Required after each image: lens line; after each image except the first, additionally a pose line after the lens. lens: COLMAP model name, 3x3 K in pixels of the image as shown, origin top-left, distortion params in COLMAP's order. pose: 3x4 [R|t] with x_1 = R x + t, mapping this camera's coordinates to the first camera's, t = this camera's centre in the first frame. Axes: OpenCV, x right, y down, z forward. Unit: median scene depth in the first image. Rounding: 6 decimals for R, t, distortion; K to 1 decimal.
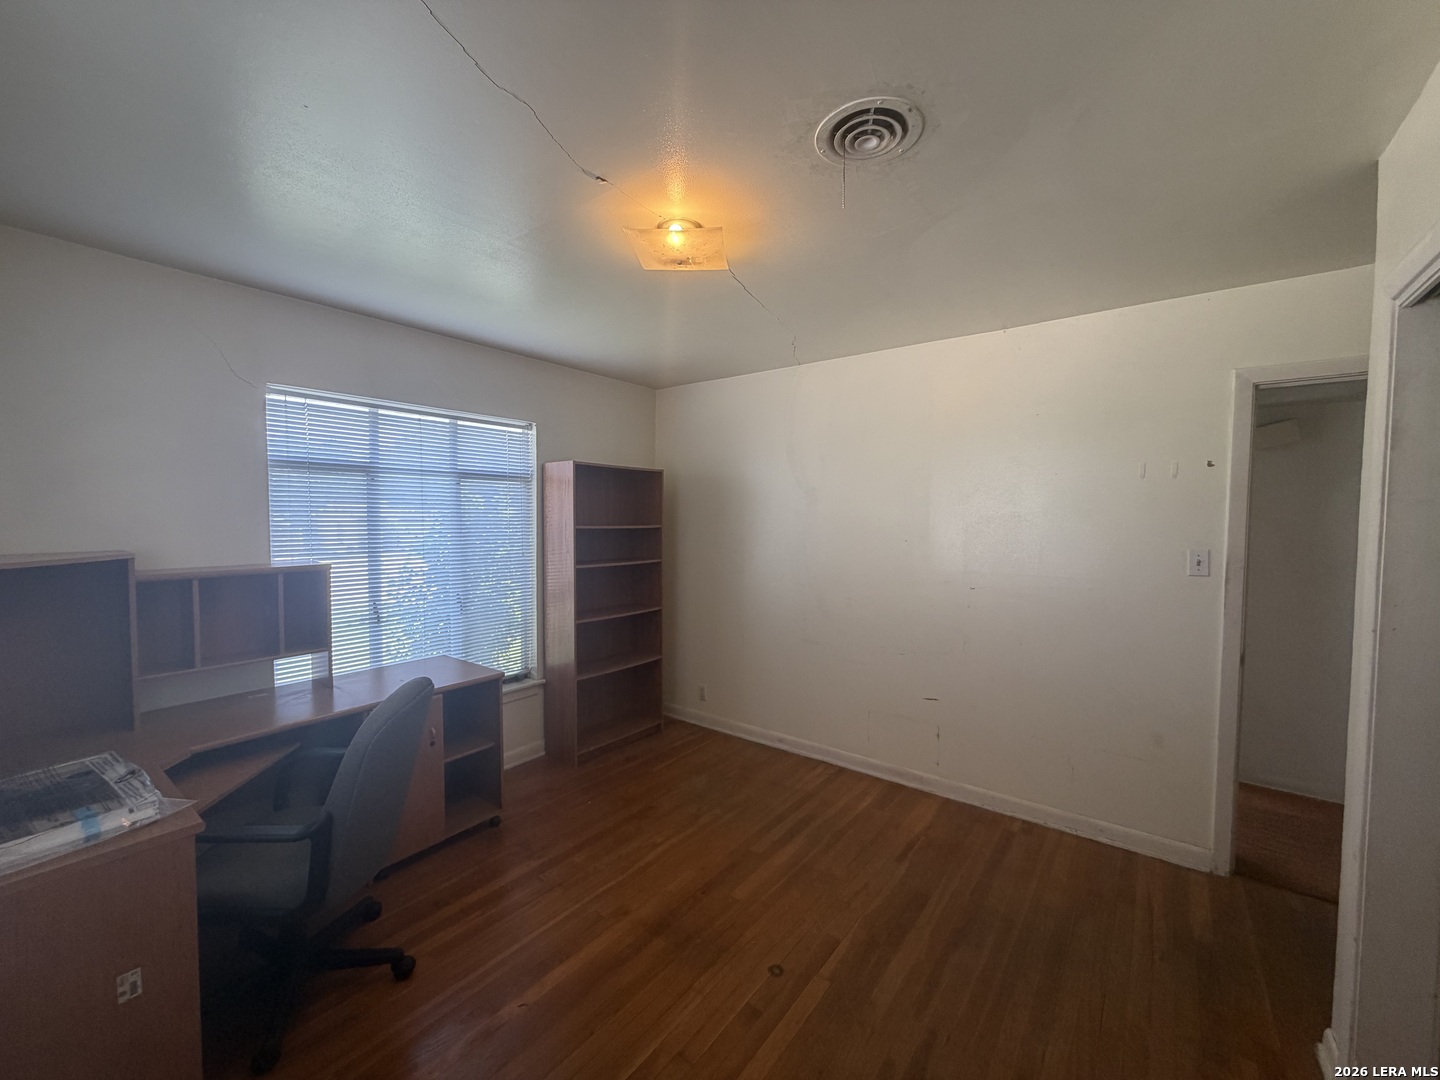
lens RADIAL K [[575.4, 0, 716.4], [0, 575.4, 540.0], [0, 0, 1]] dist [-0.000162, 0.000094]
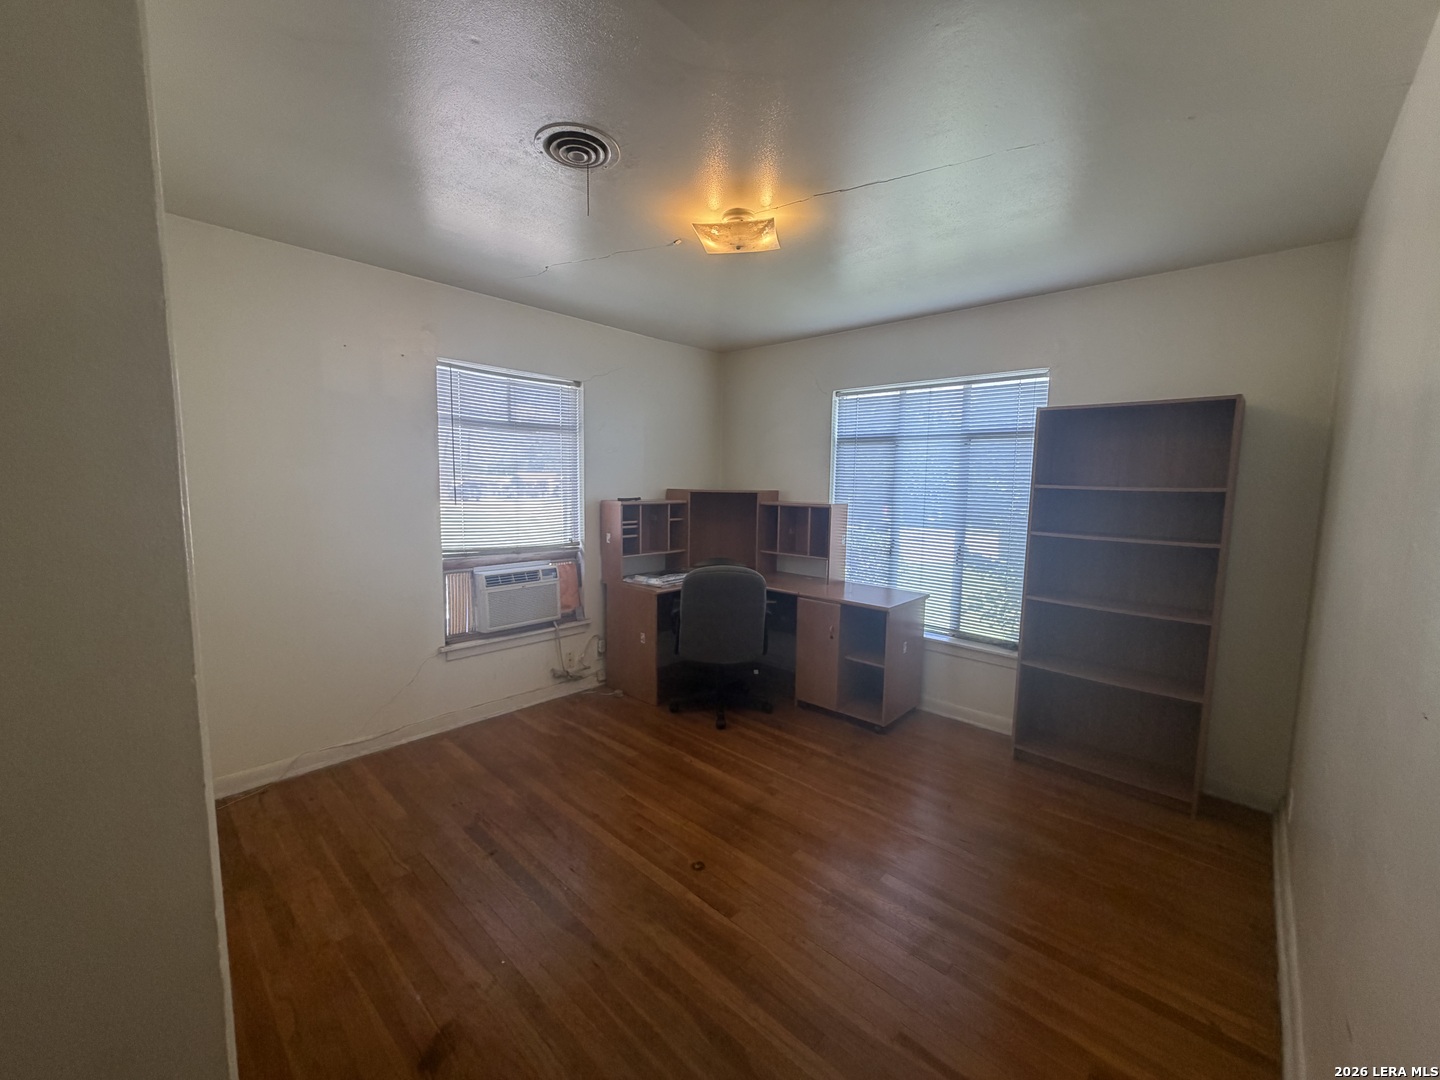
lens RADIAL K [[575.4, 0, 716.4], [0, 575.4, 540.0], [0, 0, 1]] dist [-0.000162, 0.000094]
pose [[-0.089647, 0.097993, -0.991141, 0.831500], [-0.062446, 0.992637, 0.103789, -0.003146], [0.994014, 0.071197, -0.082867, 0.779813]]
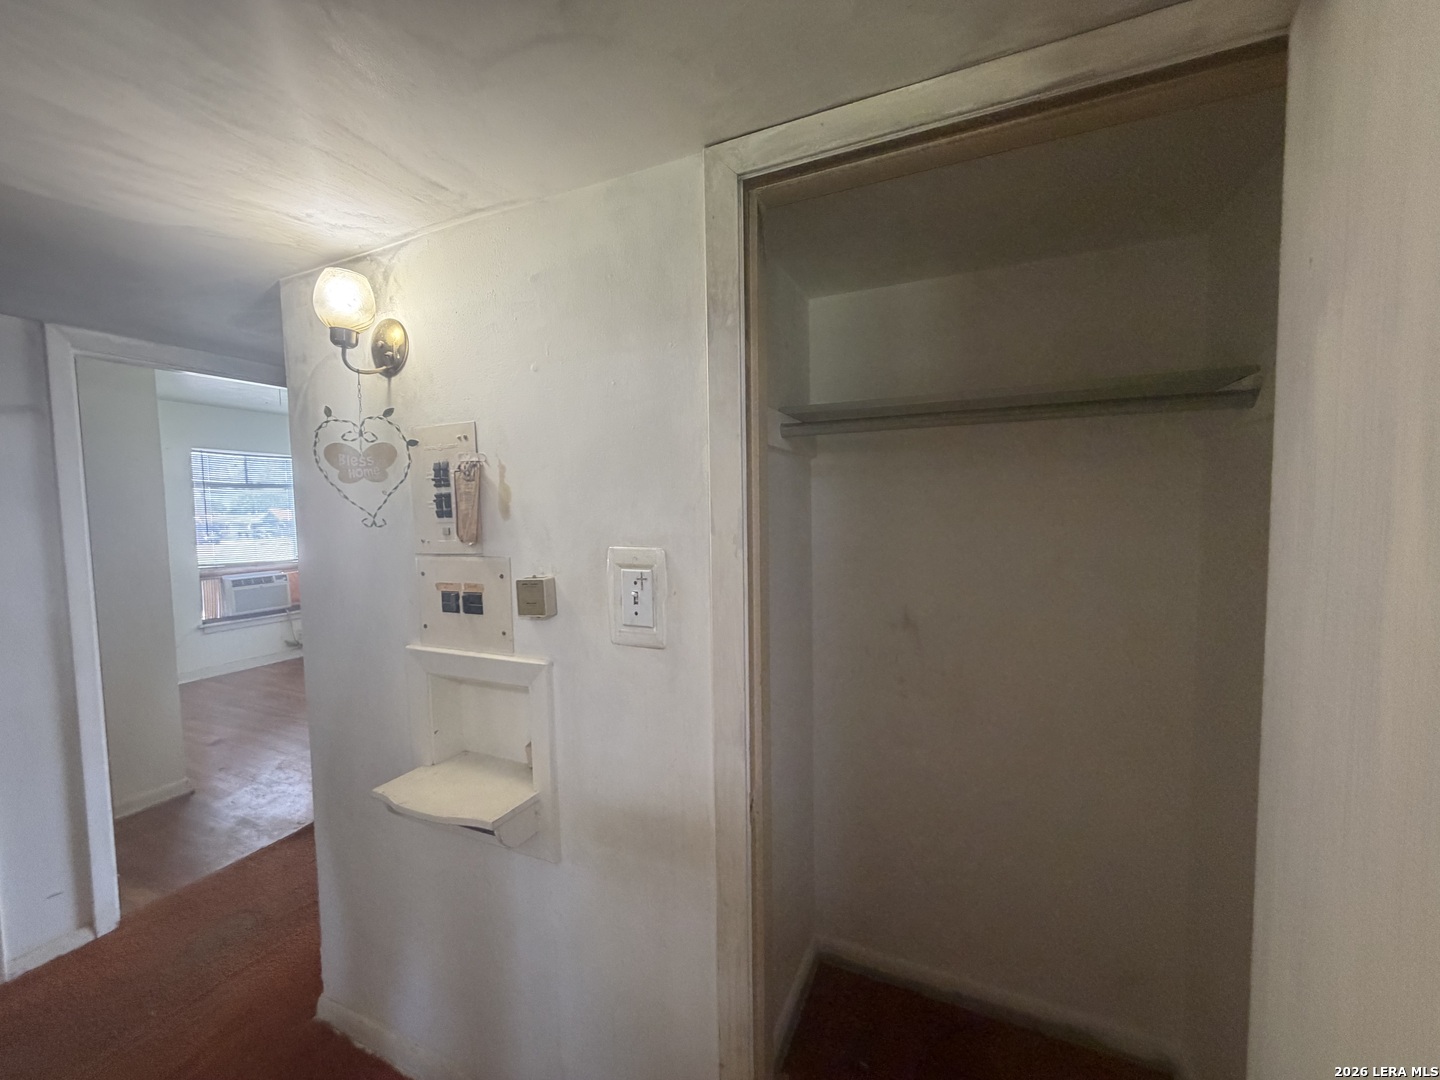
lens RADIAL K [[575.4, 0, 716.4], [0, 575.4, 540.0], [0, 0, 1]] dist [-0.000162, 0.000094]
pose [[0.231831, 0.047218, -0.971609, 1.974937], [-0.027980, 0.998732, 0.041859, -0.034308], [0.972354, 0.017482, 0.232858, 1.355220]]
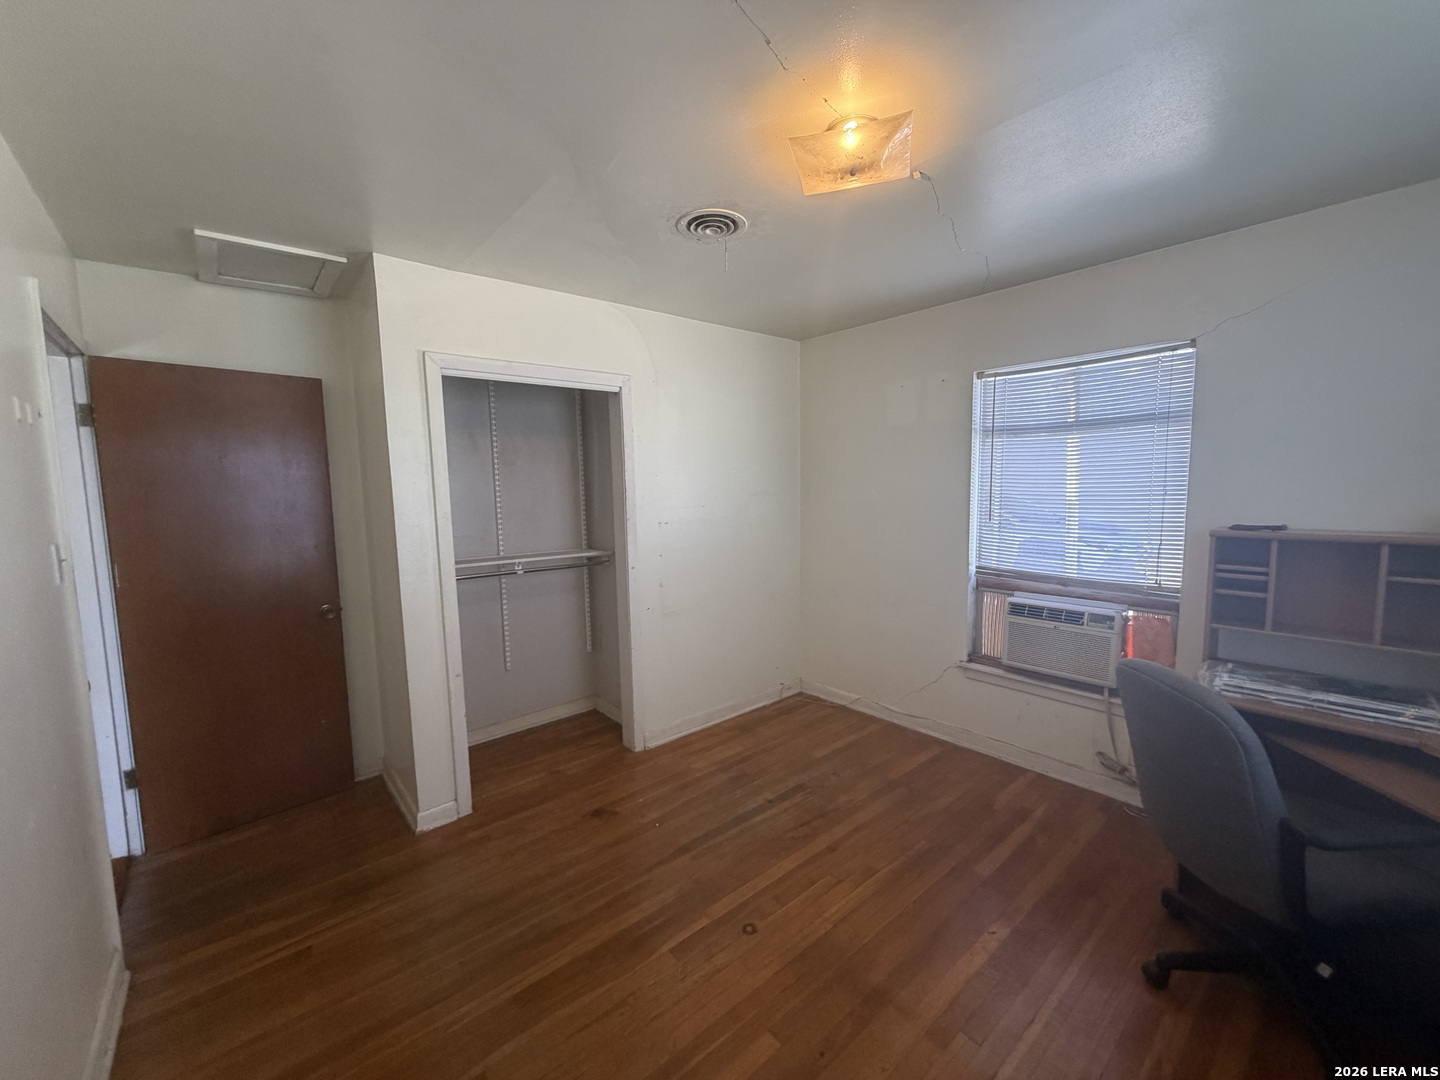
lens RADIAL K [[575.4, 0, 716.4], [0, 575.4, 540.0], [0, 0, 1]] dist [-0.000162, 0.000094]
pose [[-0.978945, -0.002943, 0.204103, -0.031931], [0.026389, 0.989680, 0.140842, -0.056686], [-0.202411, 0.143262, -0.968765, 1.368412]]
